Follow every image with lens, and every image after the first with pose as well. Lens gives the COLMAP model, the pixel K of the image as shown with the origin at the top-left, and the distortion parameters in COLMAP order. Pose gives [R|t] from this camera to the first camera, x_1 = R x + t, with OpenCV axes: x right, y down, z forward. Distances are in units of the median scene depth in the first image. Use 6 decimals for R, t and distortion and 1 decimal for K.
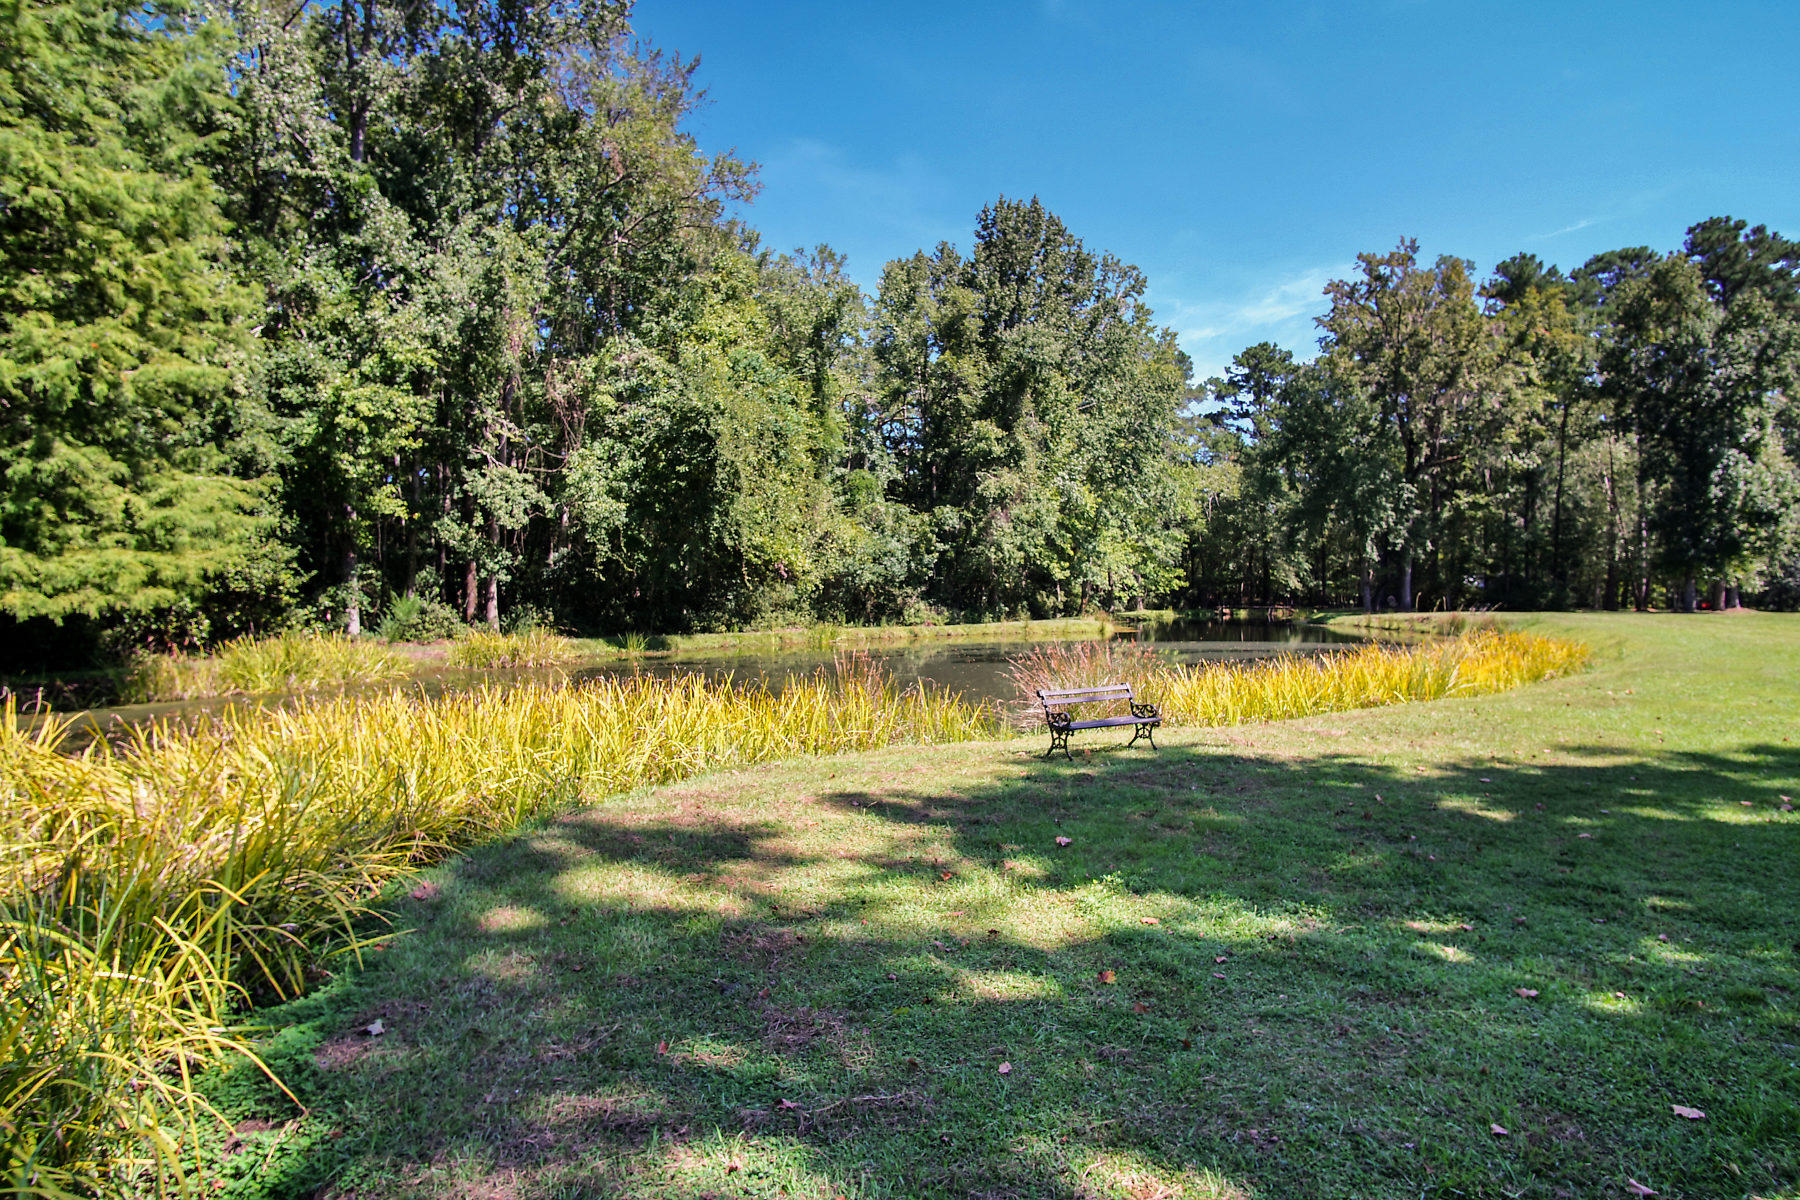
lens RADIAL K [[1028.6, 0, 938.6], [0, 1028.6, 579.7], [0, 0, 1]] dist [0.008906, 0.002107]
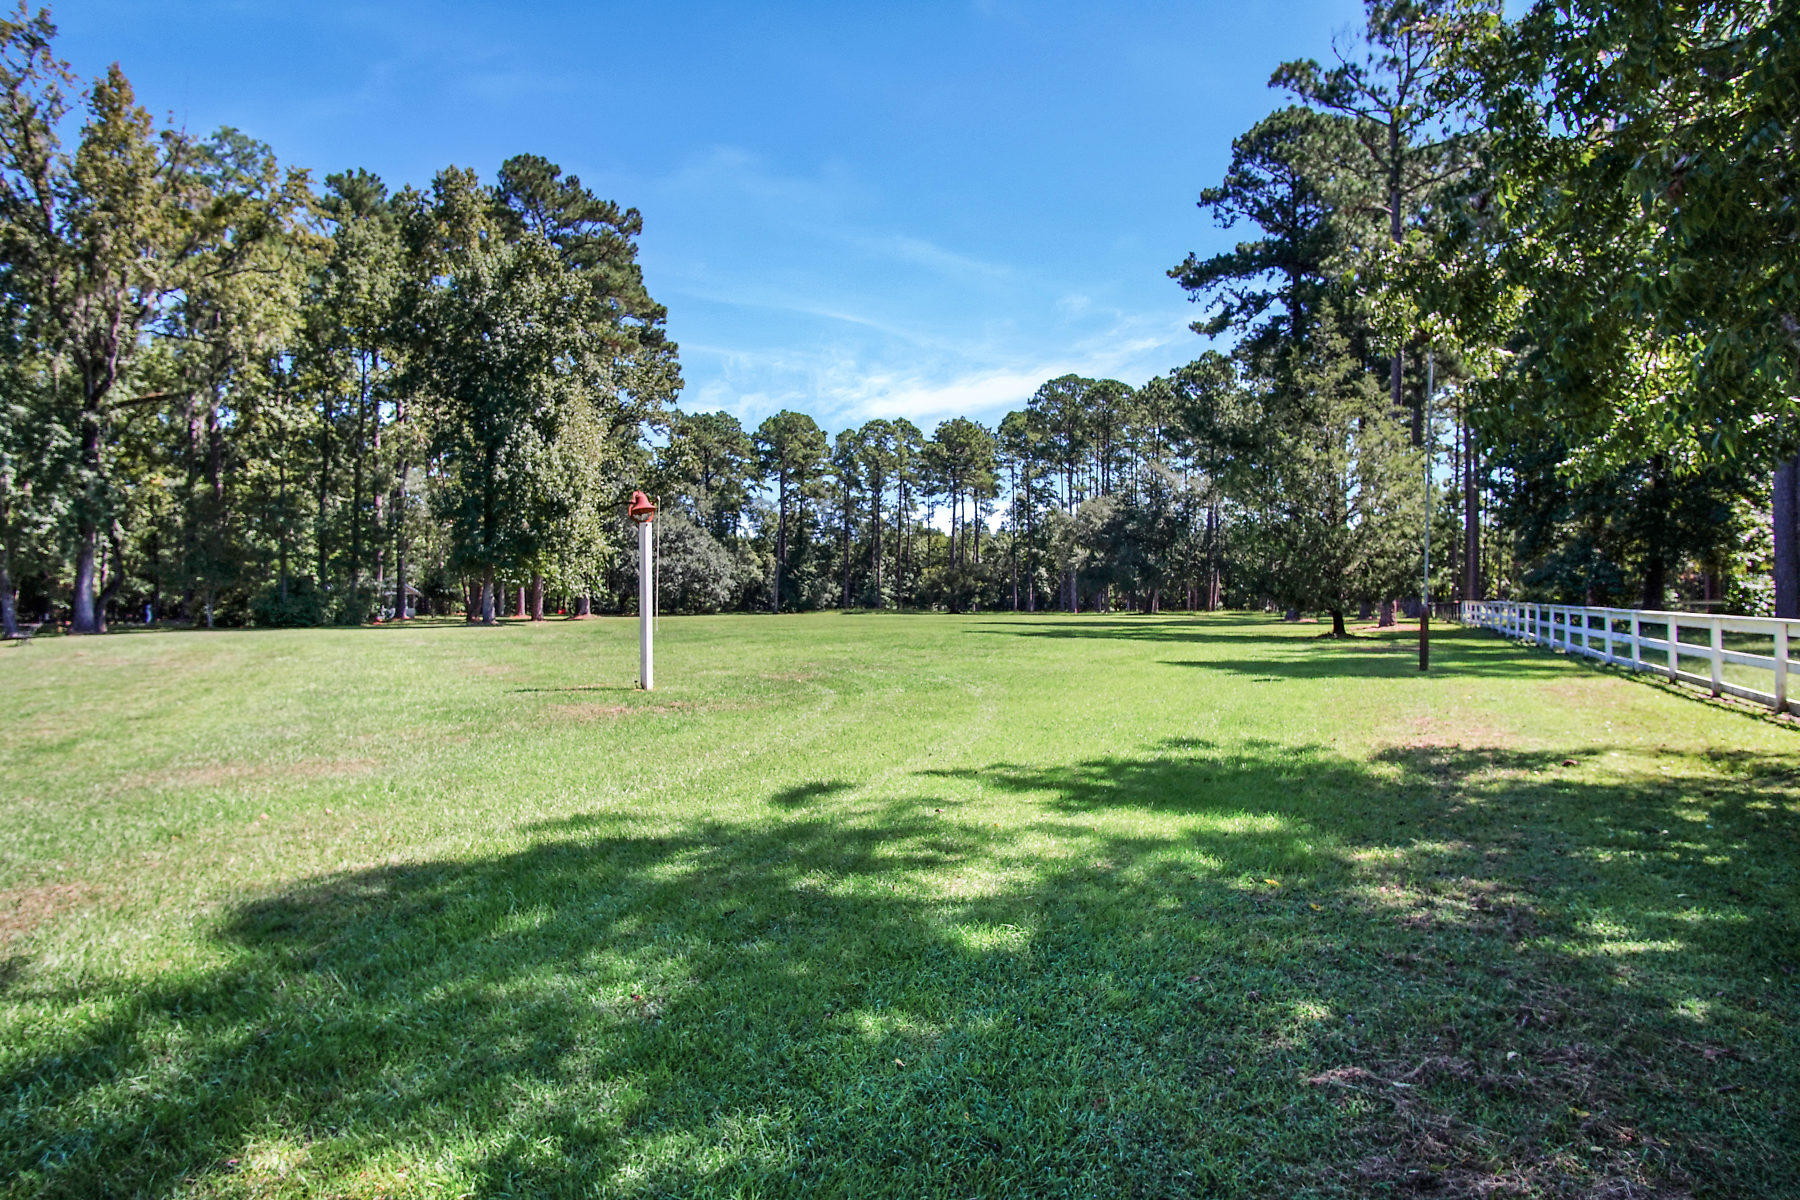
lens RADIAL K [[1028.6, 0, 897.3], [0, 1028.6, 602.9], [0, 0, 1]] dist [0.008906, 0.002107]
pose [[0.668417, -0.008641, 0.743736, 0.365047], [-0.001016, 0.999921, 0.012531, 0.004614], [-0.743786, -0.009132, 0.668356, 0.243466]]
